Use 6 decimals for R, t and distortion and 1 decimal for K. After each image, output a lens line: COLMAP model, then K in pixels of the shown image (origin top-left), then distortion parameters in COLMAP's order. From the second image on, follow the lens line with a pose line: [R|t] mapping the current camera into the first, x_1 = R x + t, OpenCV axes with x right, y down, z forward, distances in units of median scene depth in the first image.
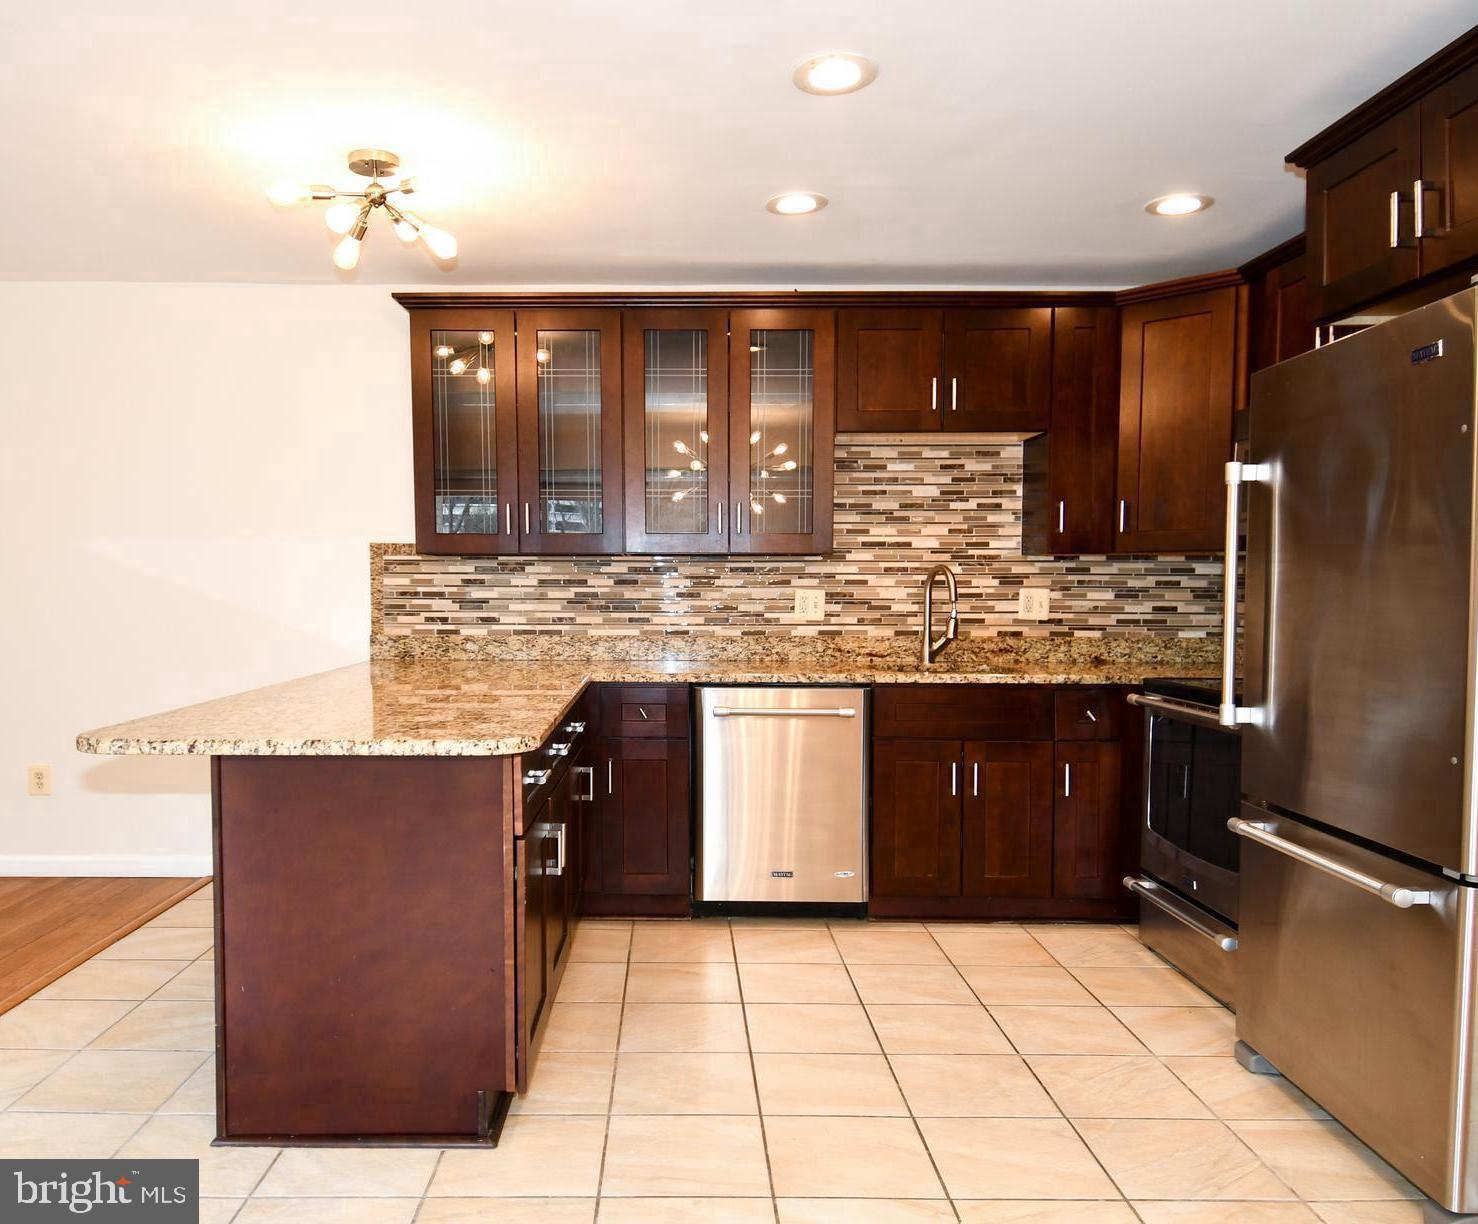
lens RADIAL K [[1076.0, 0, 737.8], [0, 1076.0, 661.7], [0, 0, 1]] dist [0.049697, 0.000143]
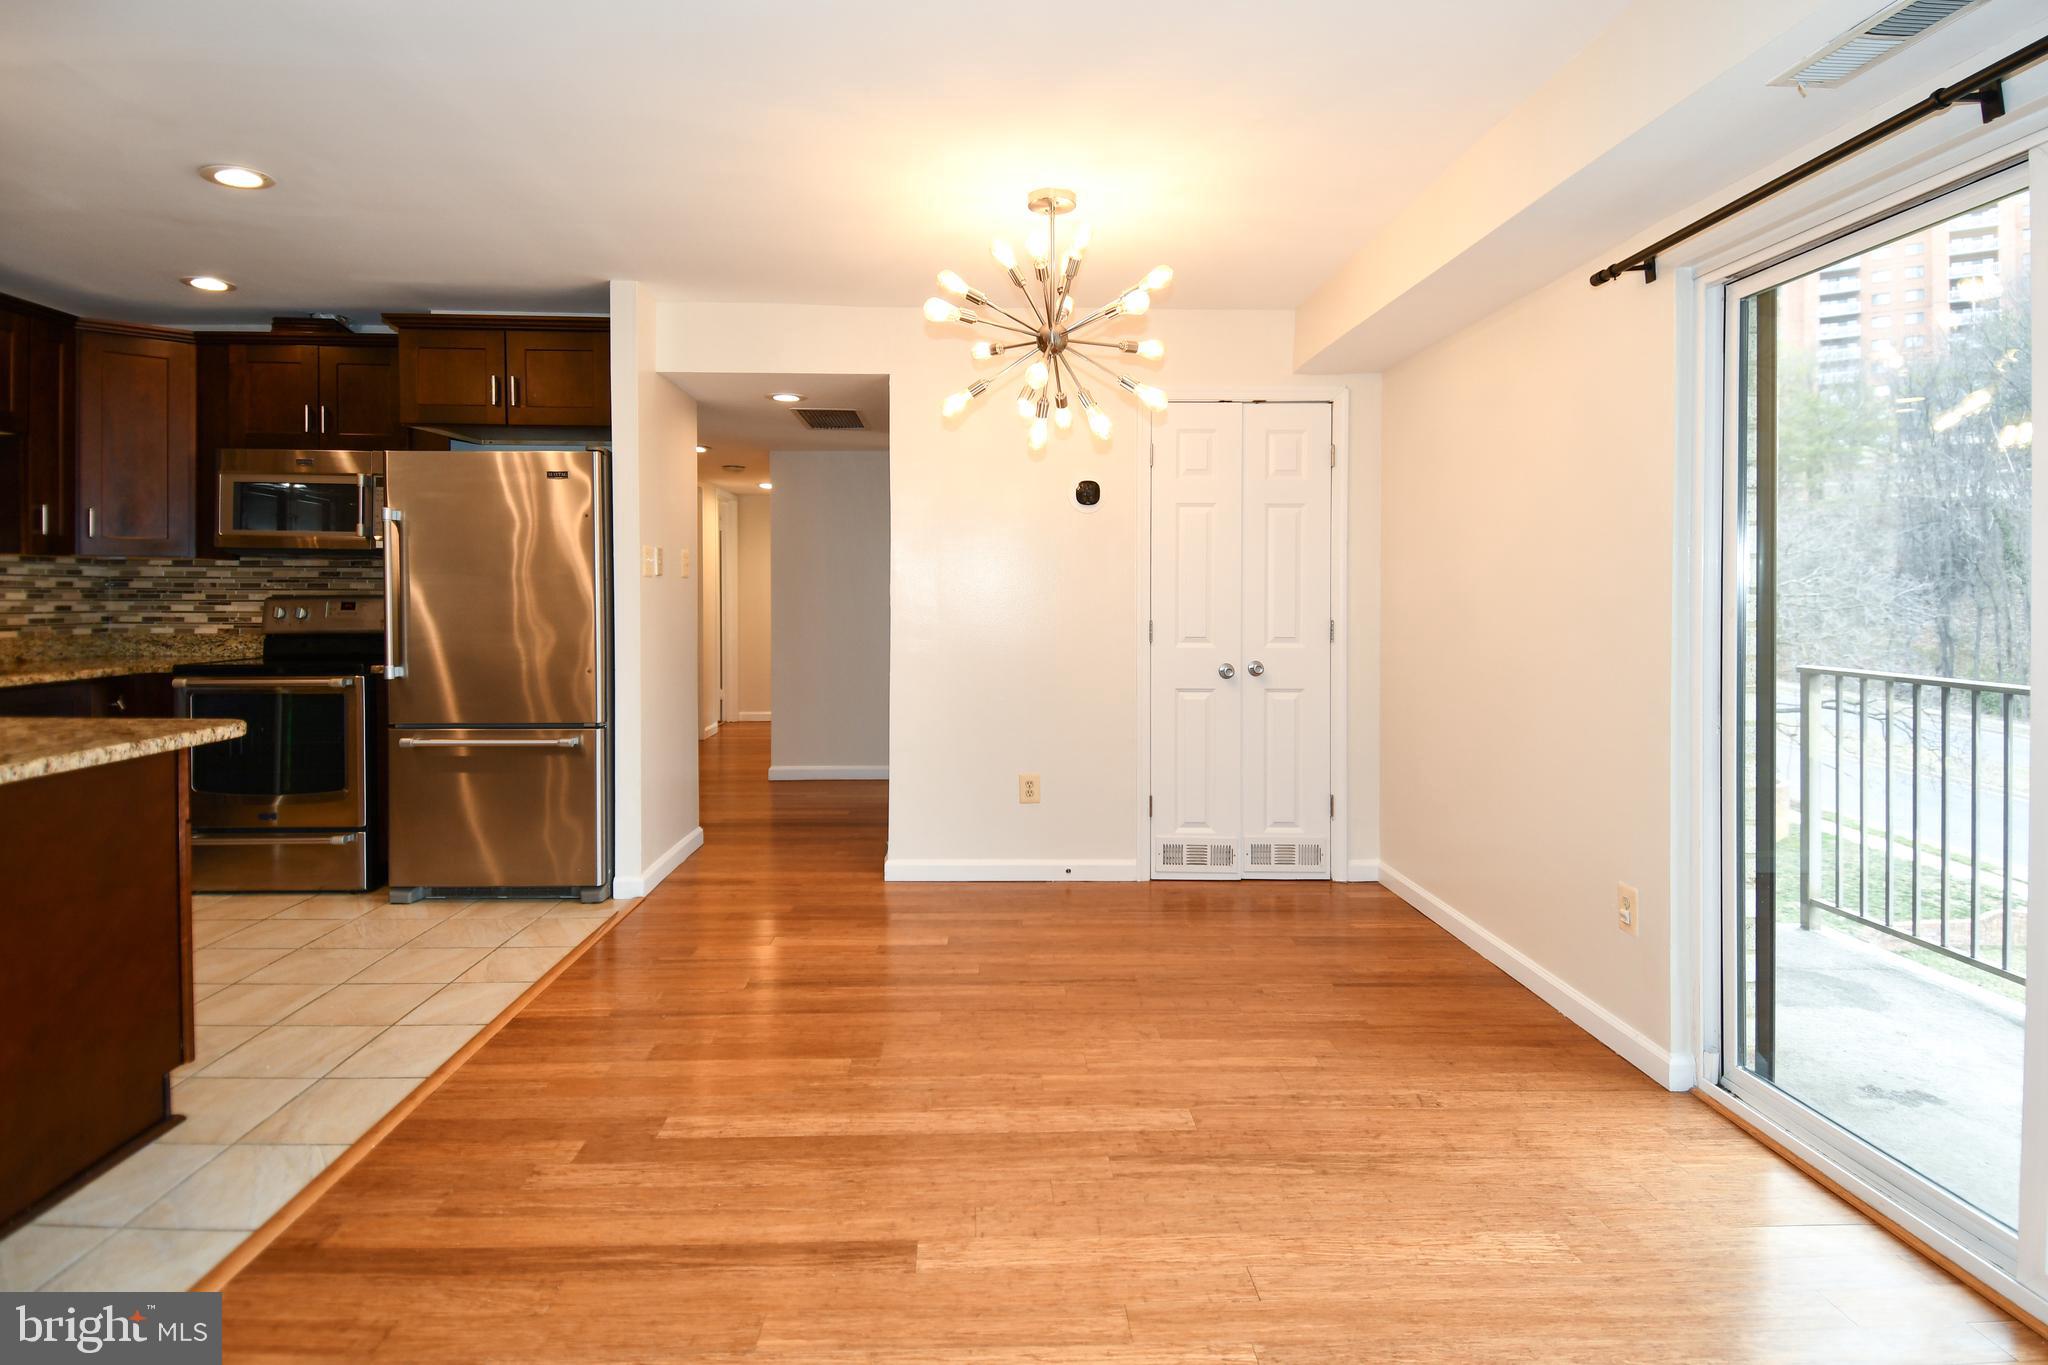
lens RADIAL K [[1186.7, 0, 1049.2], [0, 1186.7, 597.5], [0, 0, 1]] dist [0.039030, -0.040825]
pose [[-0.069569, -0.006512, 0.997556, -0.806066], [0.065089, 0.997818, 0.011053, -0.009071], [-0.995451, 0.065699, -0.068993, 0.121340]]
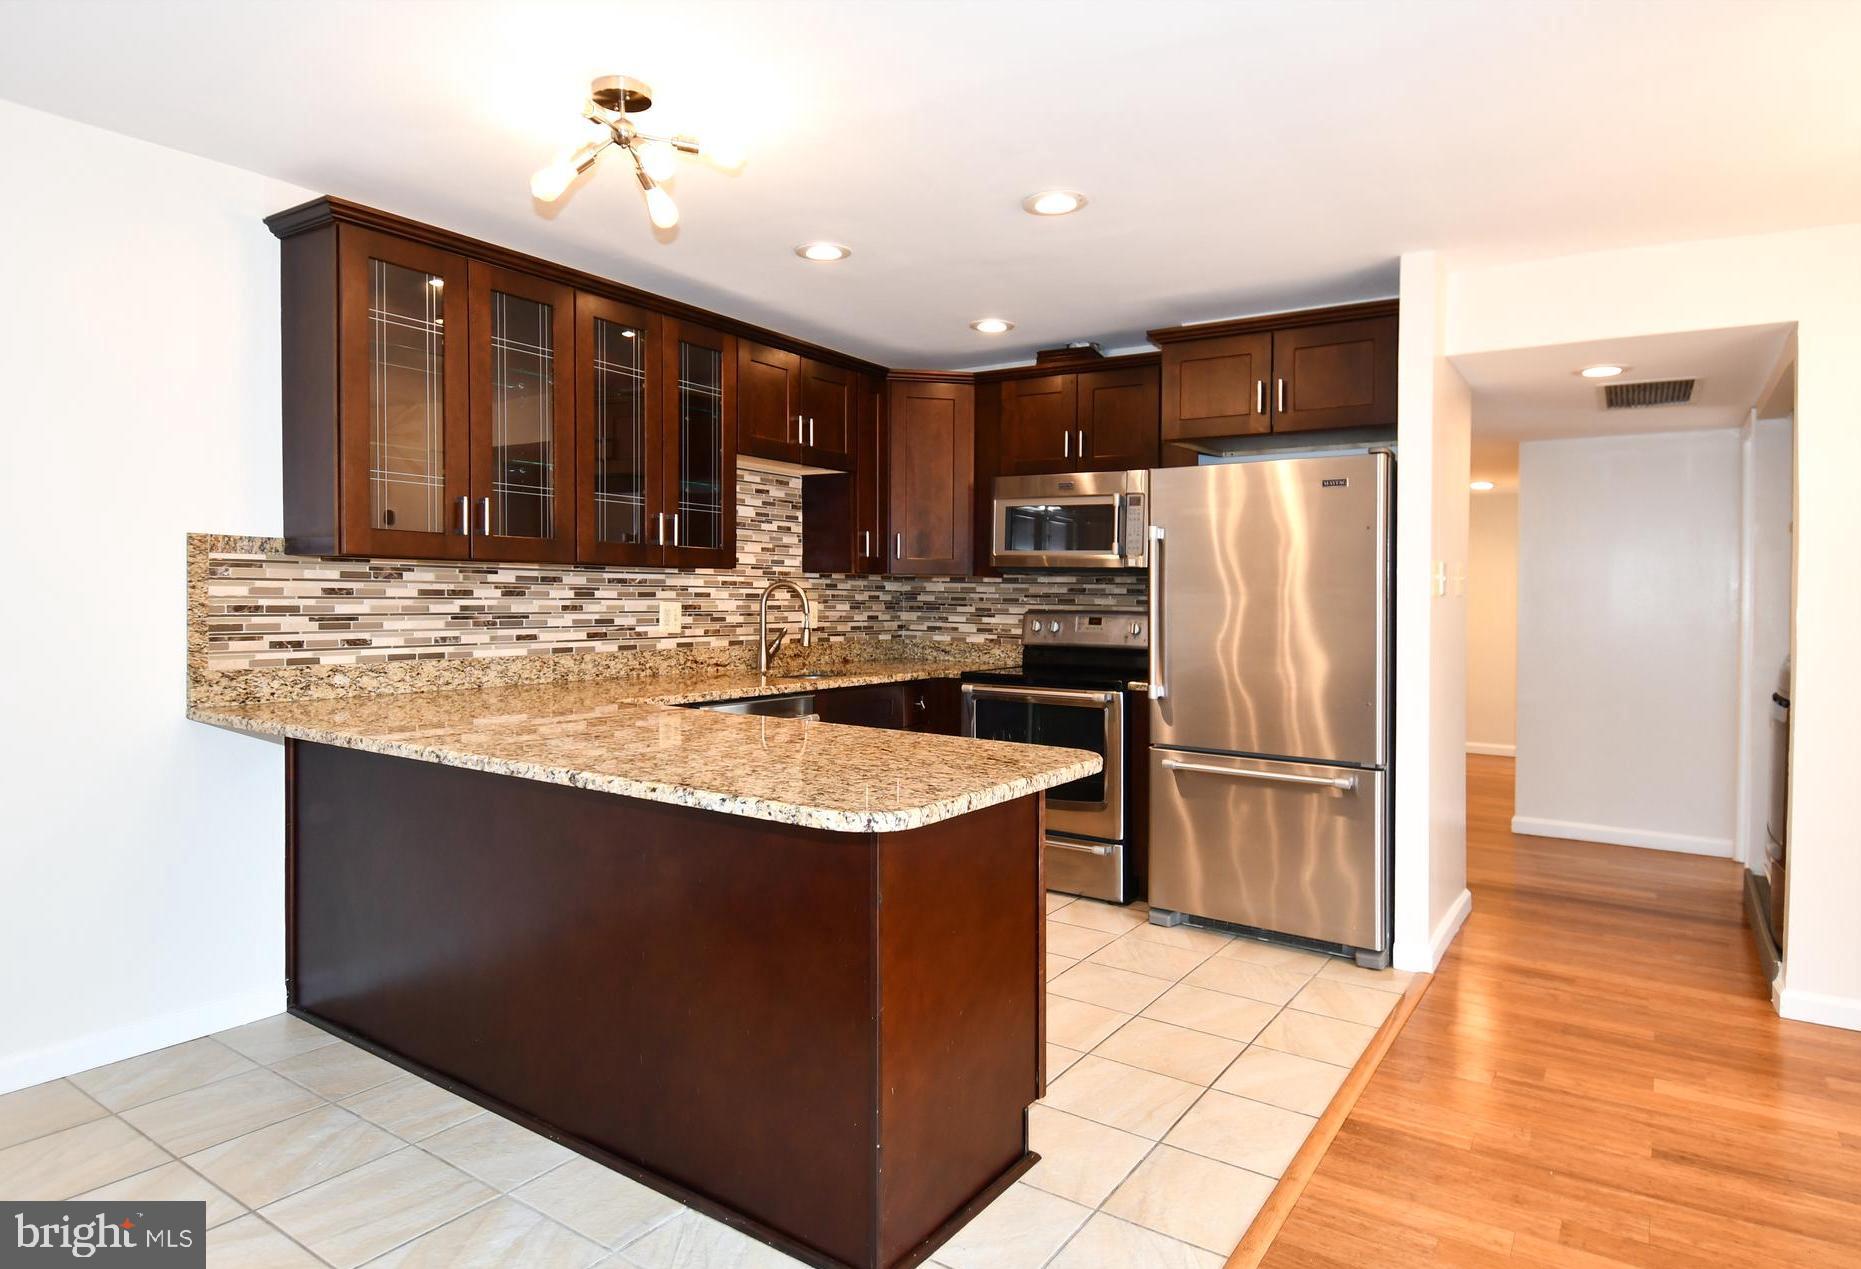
lens RADIAL K [[1115.7, 0, 821.6], [0, 1115.7, 611.2], [0, 0, 1]] dist [0.062275, -0.052698]
pose [[0.573792, -0.007903, 0.818963, -0.691610], [0.042801, 0.998876, -0.020349, -0.031371], [-0.817882, 0.046728, 0.573486, 0.293337]]
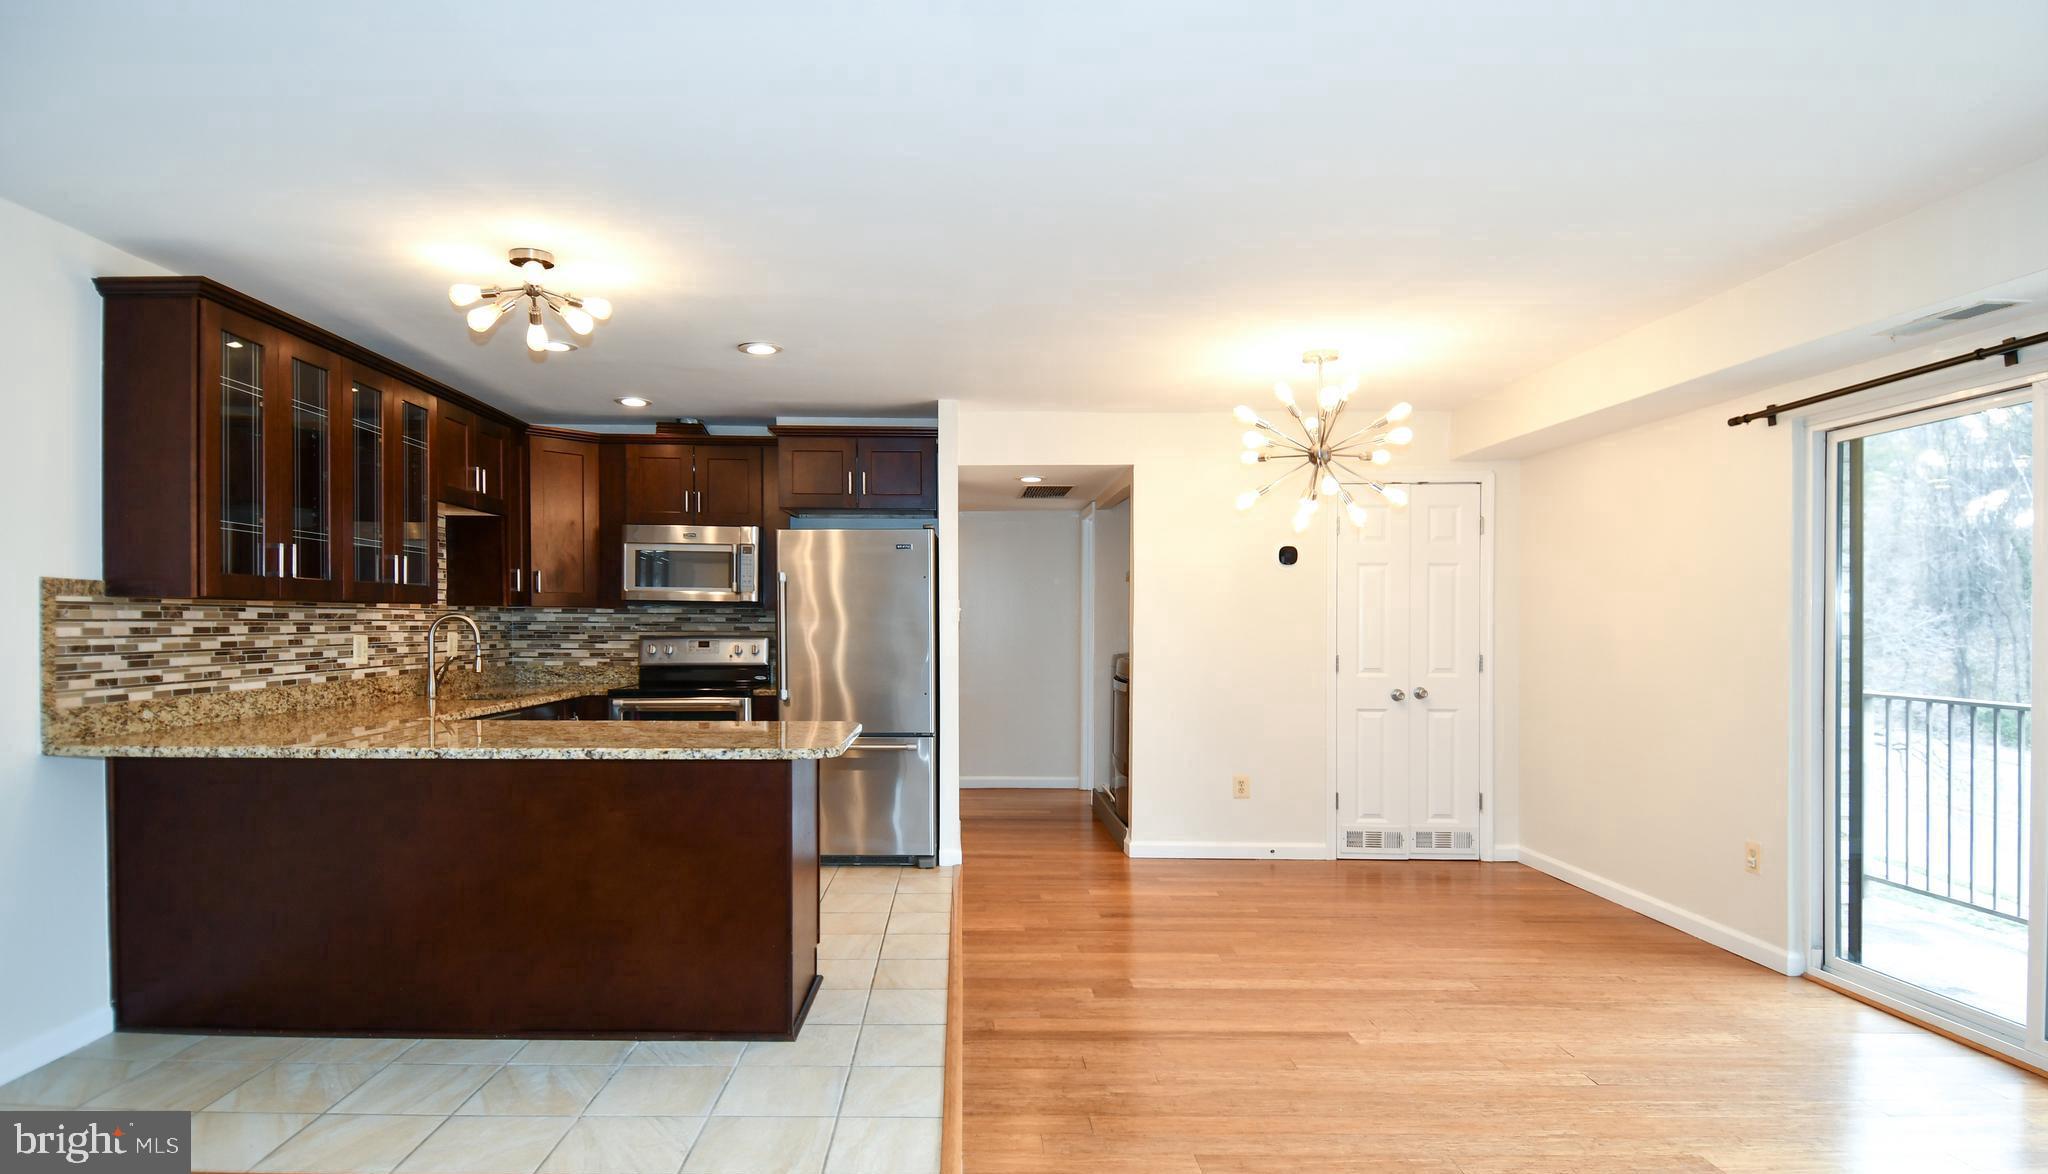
lens RADIAL K [[1238.5, 0, 967.1], [0, 1238.5, 624.1], [0, 0, 1]] dist [0.042380, -0.053166]
pose [[-0.038527, -0.004221, 0.999249, -1.171575], [0.066328, 0.997775, 0.006772, -0.046106], [-0.997054, 0.066539, -0.038161, 0.448366]]
